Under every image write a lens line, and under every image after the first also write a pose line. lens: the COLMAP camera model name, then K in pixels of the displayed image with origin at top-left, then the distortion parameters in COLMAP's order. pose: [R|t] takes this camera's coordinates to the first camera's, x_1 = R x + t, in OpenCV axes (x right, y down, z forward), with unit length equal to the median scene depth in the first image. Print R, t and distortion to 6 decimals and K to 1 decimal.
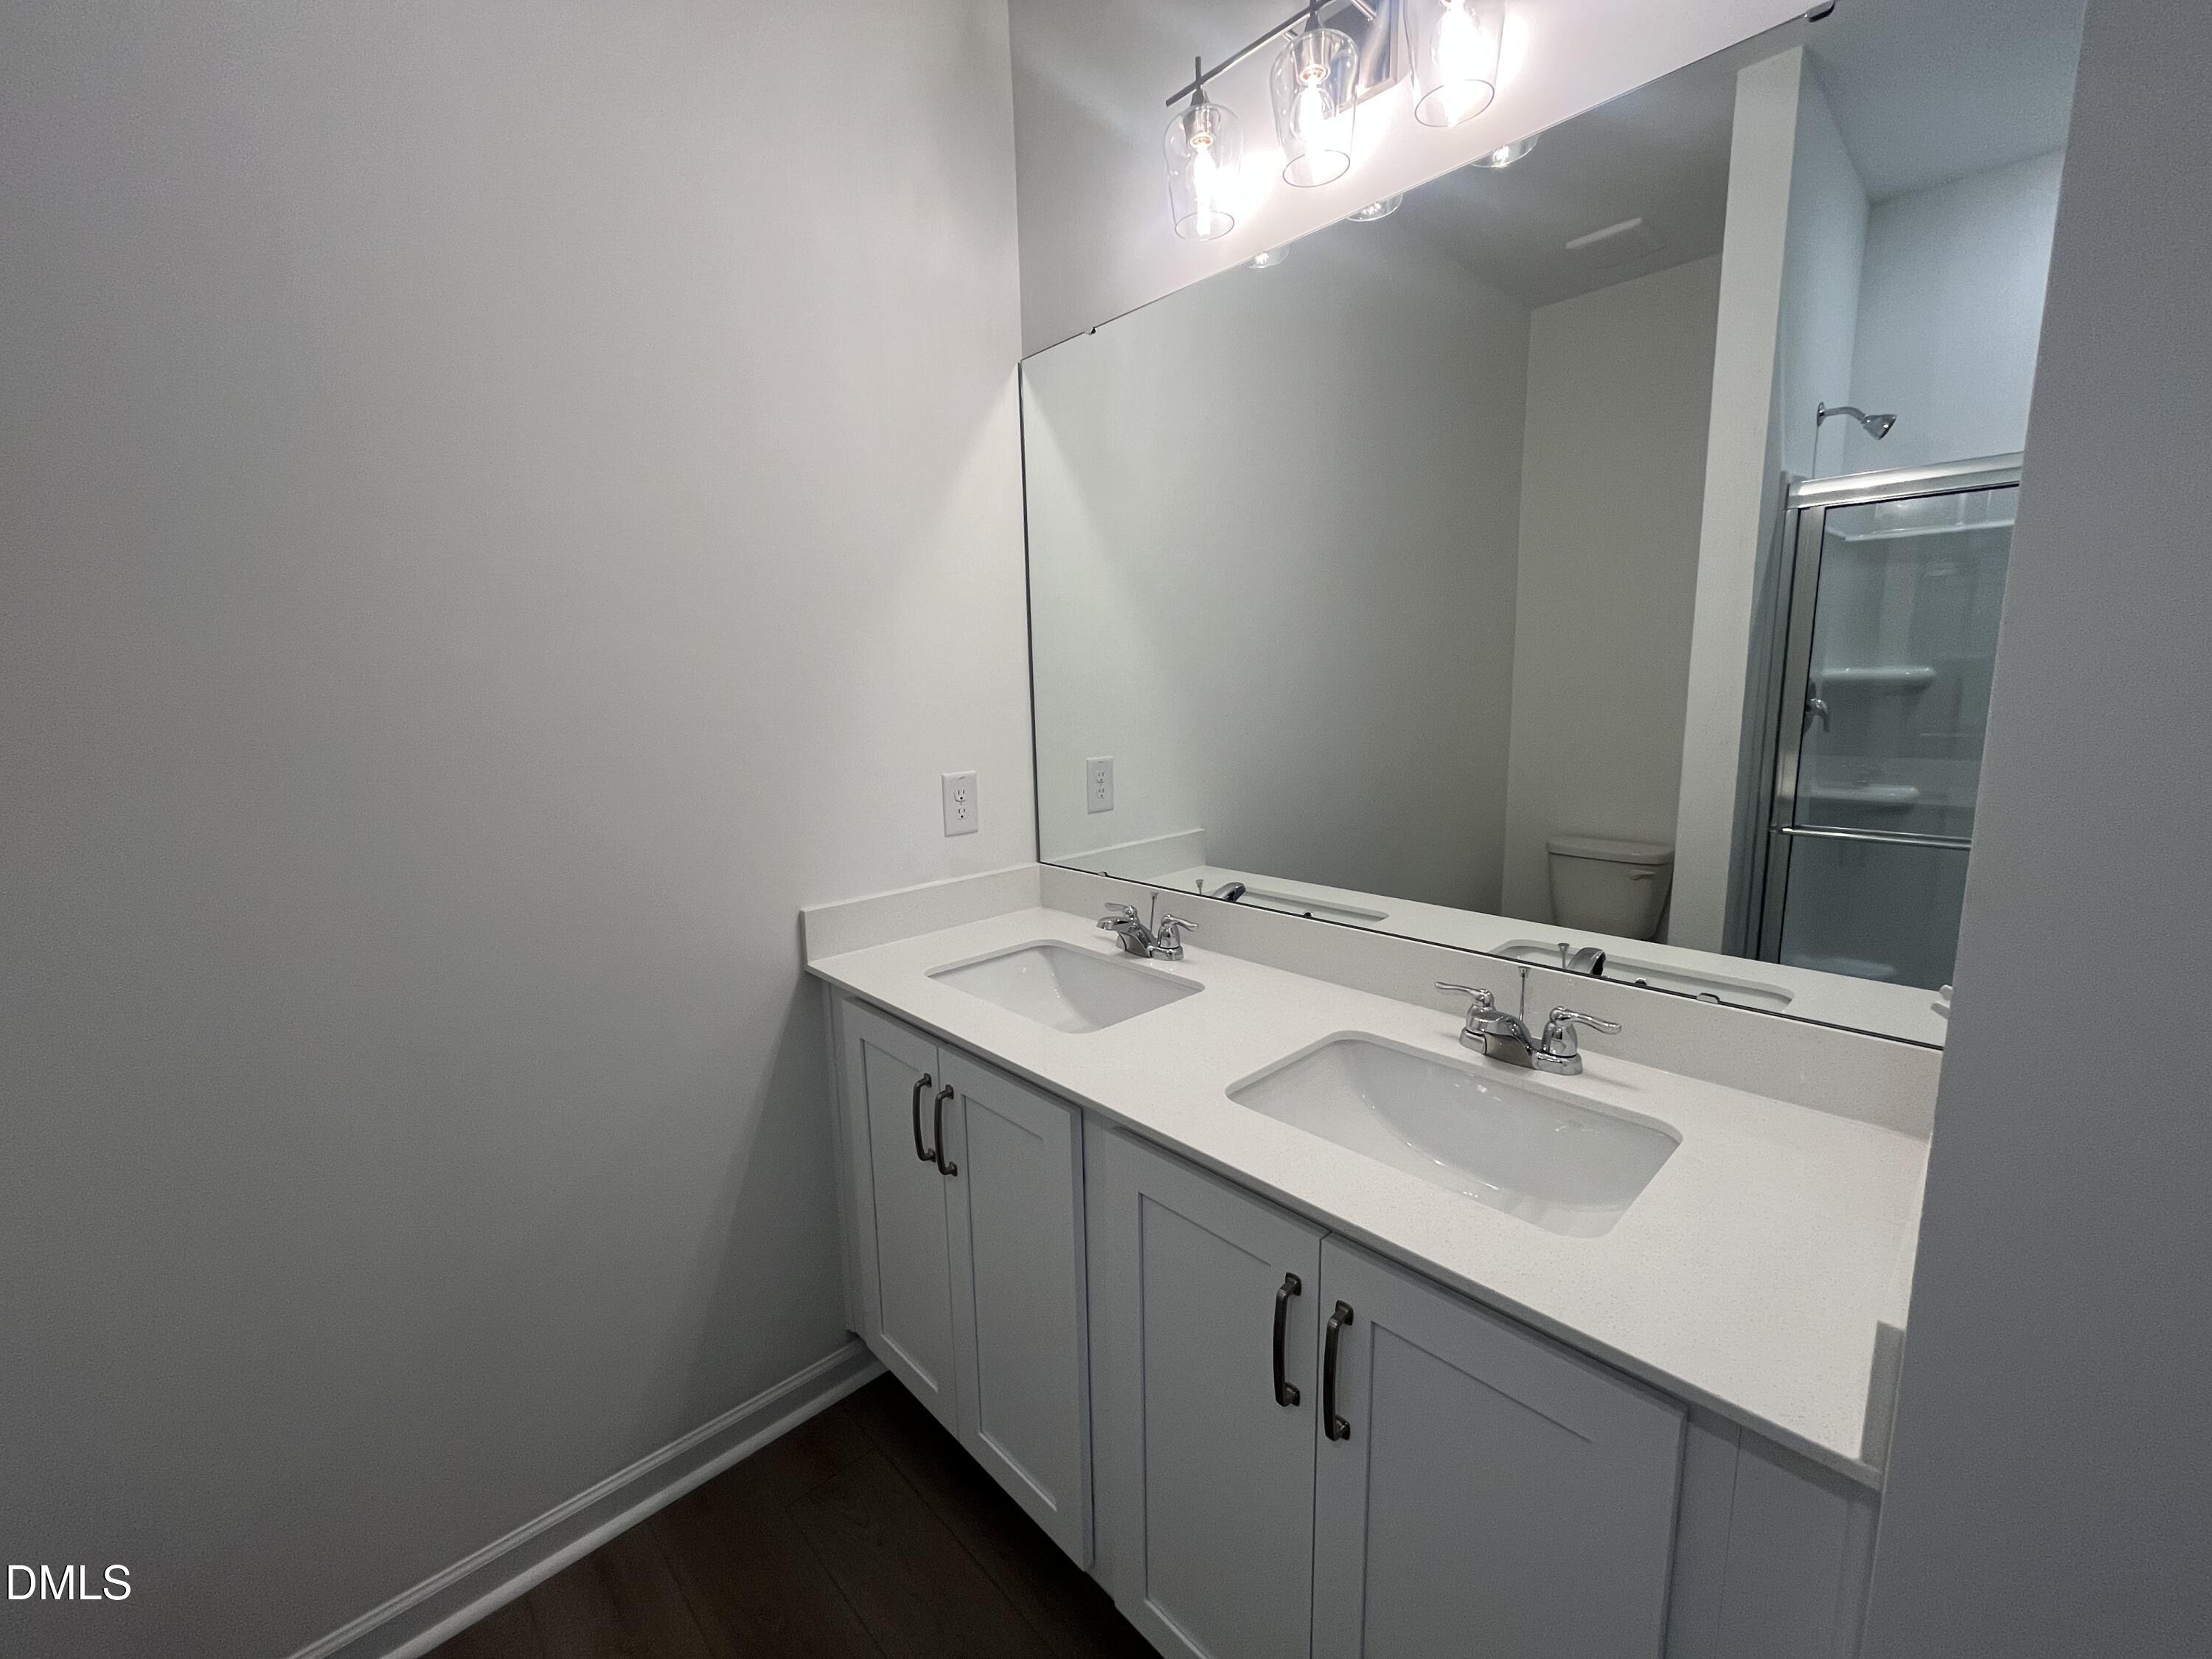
lens RADIAL K [[894.3, 0, 1100.9], [0, 894.3, 825.9], [0, 0, 1]] dist [-0.002721, -0.000131]
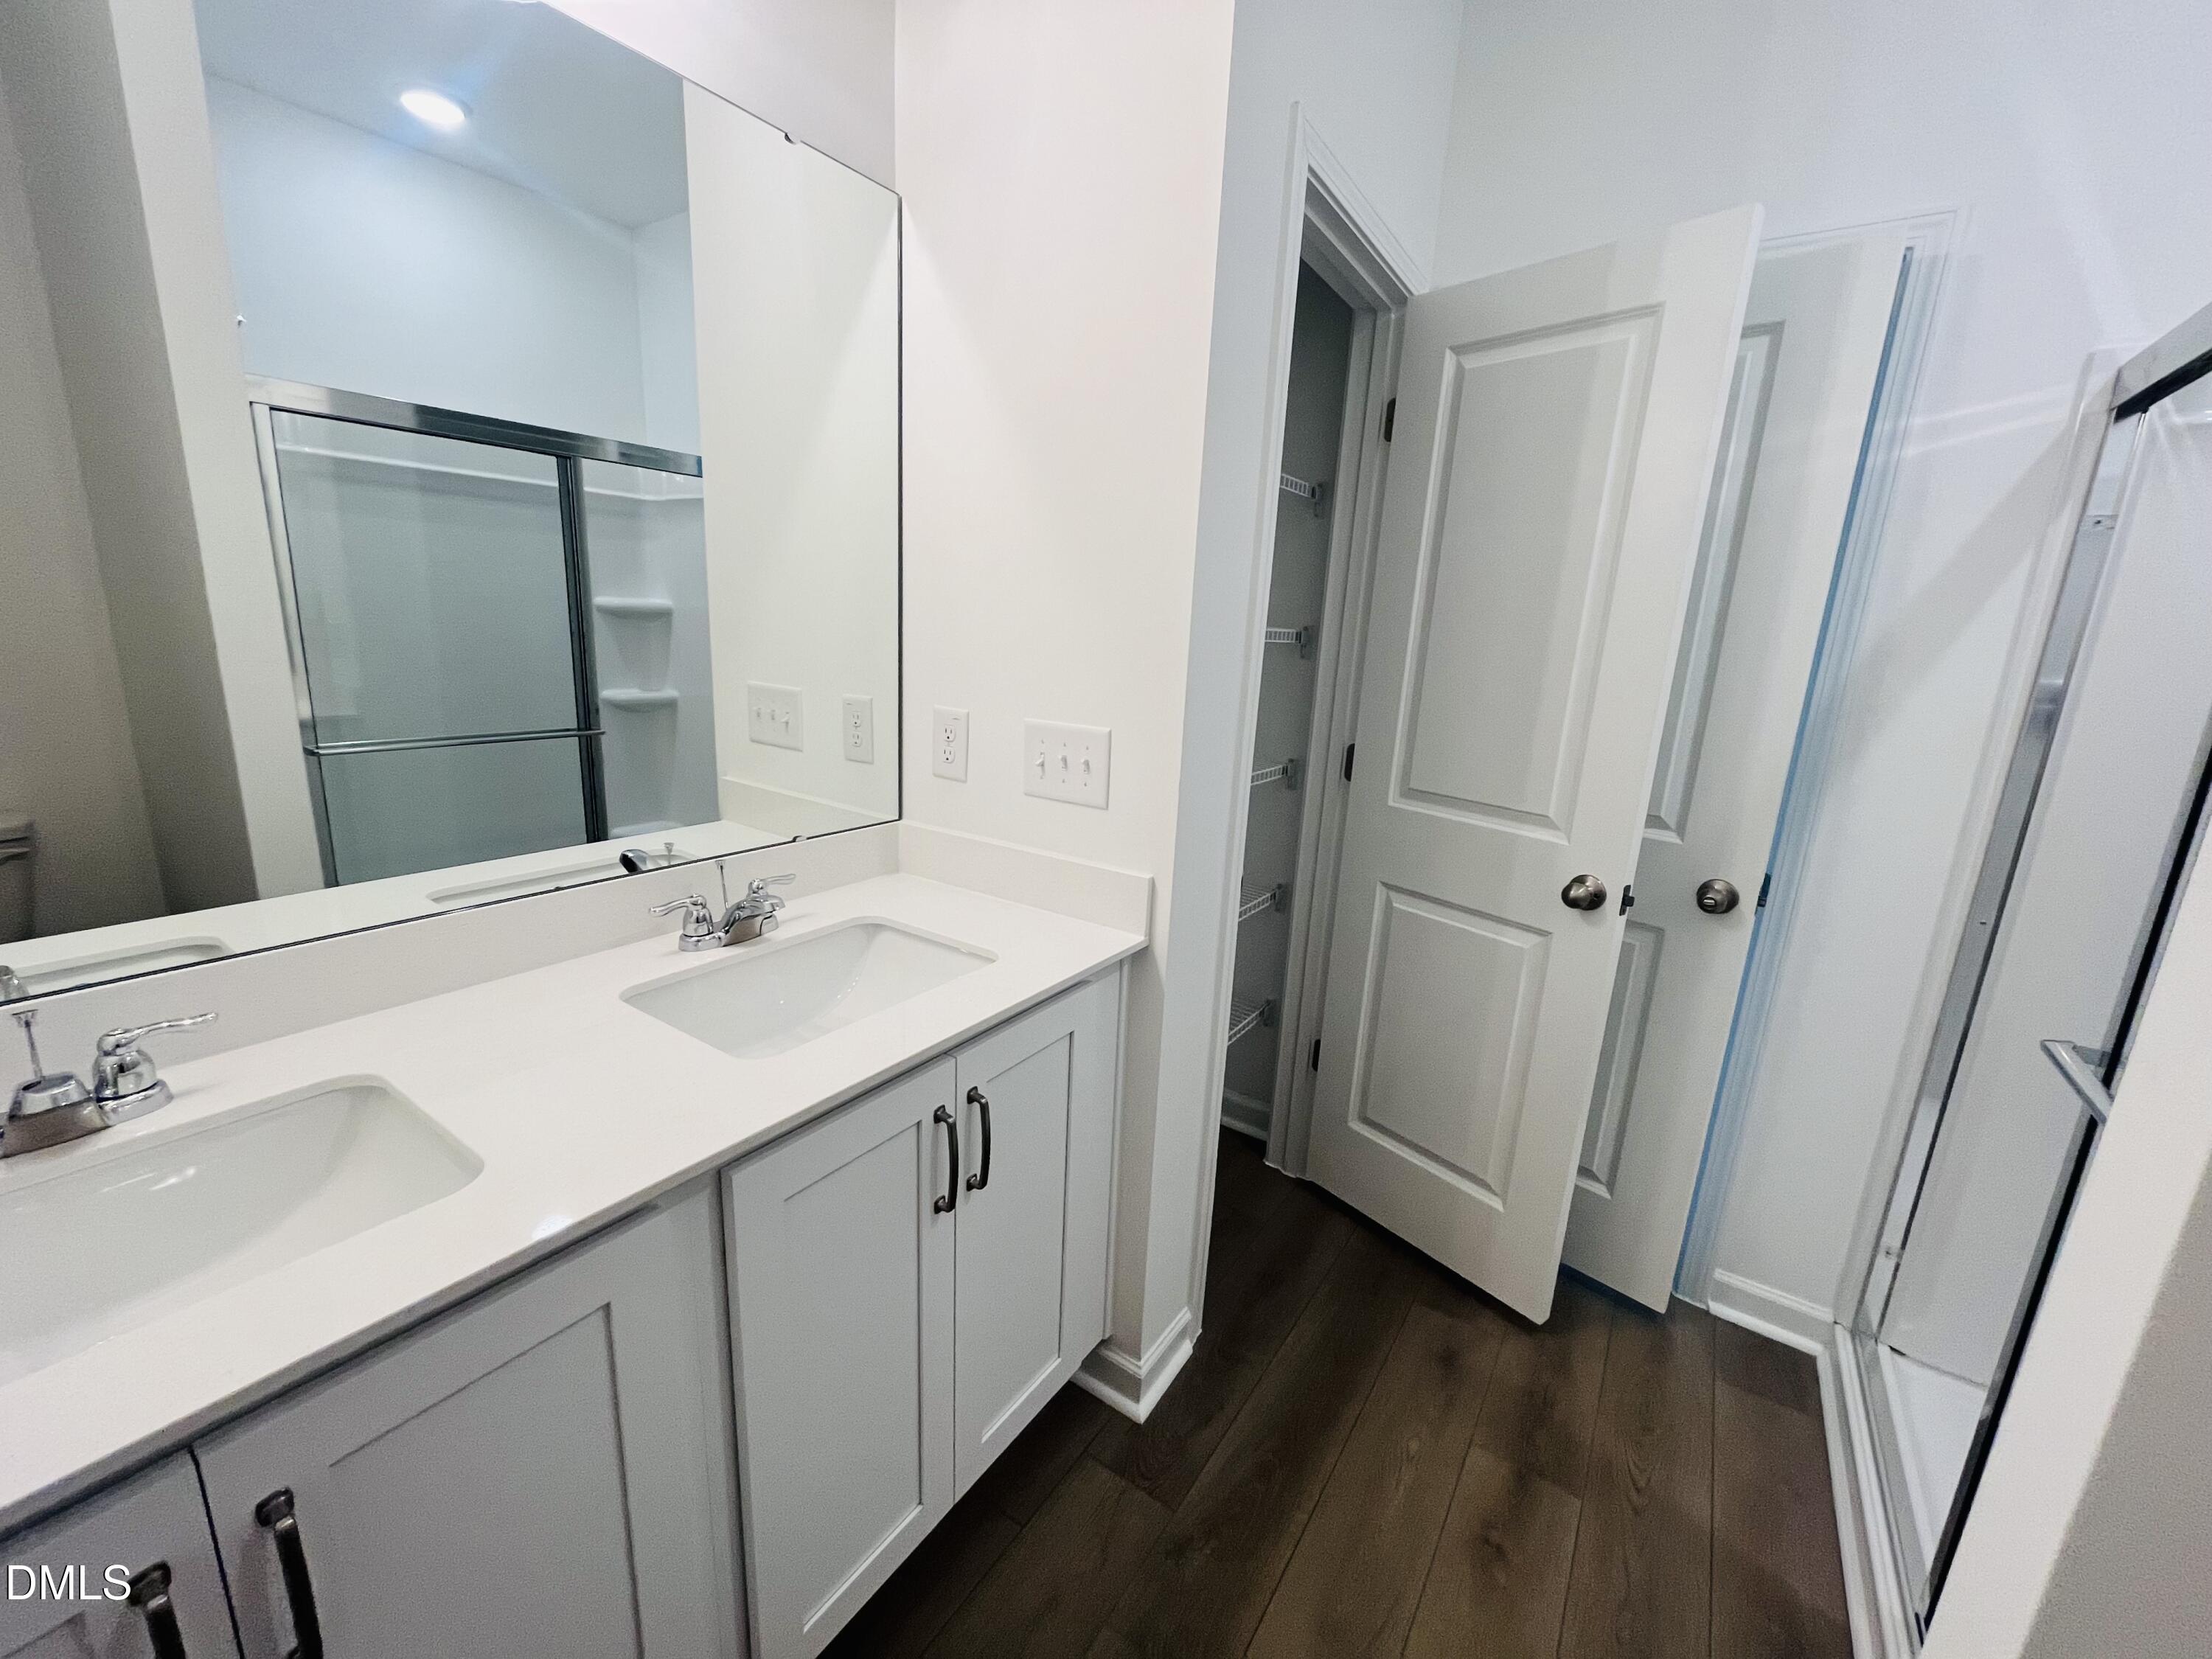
lens RADIAL K [[894.3, 0, 1100.9], [0, 894.3, 825.9], [0, 0, 1]] dist [-0.002721, -0.000131]
pose [[-0.212360, -0.211838, 0.953954, -0.654118], [0.106396, 0.965404, 0.238066, -0.096973], [-0.971382, 0.152053, -0.182474, 0.679194]]
